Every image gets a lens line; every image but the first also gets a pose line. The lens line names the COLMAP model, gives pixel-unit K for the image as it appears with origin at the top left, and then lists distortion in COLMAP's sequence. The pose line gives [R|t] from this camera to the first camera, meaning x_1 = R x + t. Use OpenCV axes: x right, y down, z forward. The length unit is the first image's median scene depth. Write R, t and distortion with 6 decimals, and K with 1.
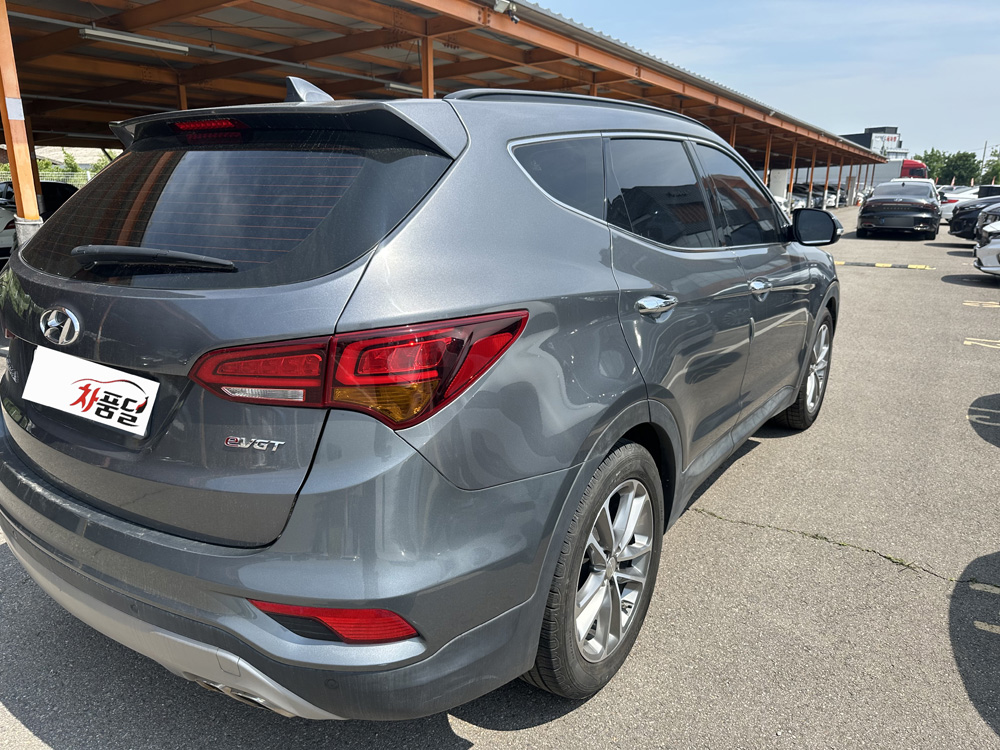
lens RADIAL K [[707.2, 0, 485.0], [0, 707.2, 370.7], [0, 0, 1]] dist [0.021330, 0.000069]
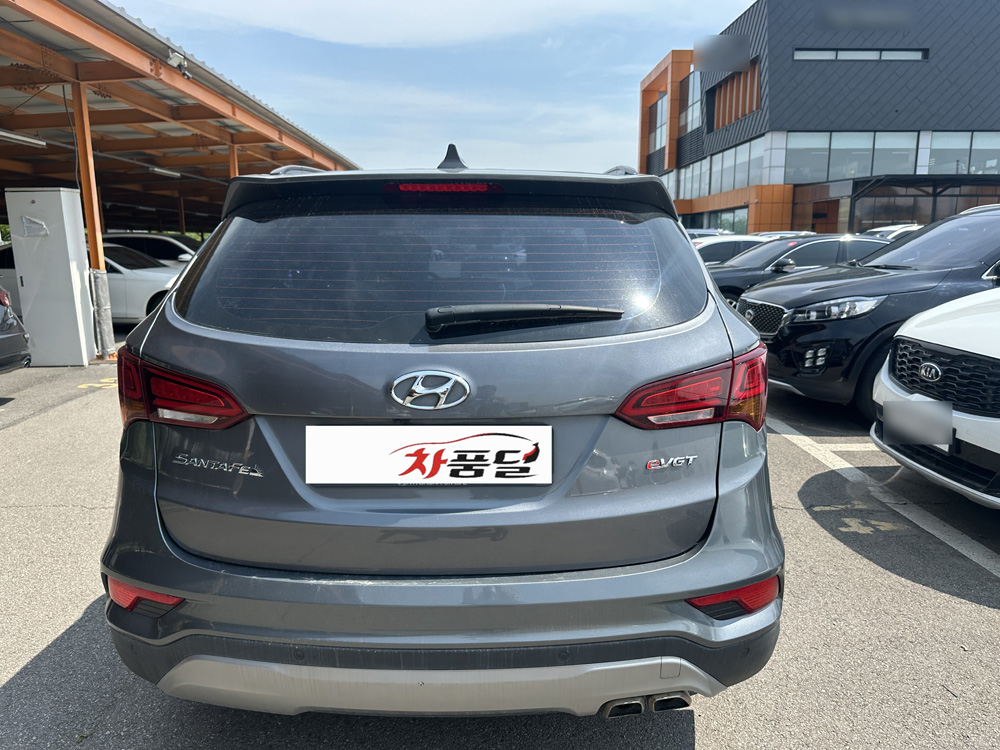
lens RADIAL K [[699.0, 0, 503.3], [0, 699.0, 372.6], [0, 0, 1]] dist [0.007859, -0.006711]
pose [[0.838732, -0.103715, 0.534577, -0.955089], [0.143613, 0.989069, -0.033430, -0.035702], [-0.525266, 0.104811, 0.844458, 0.139344]]
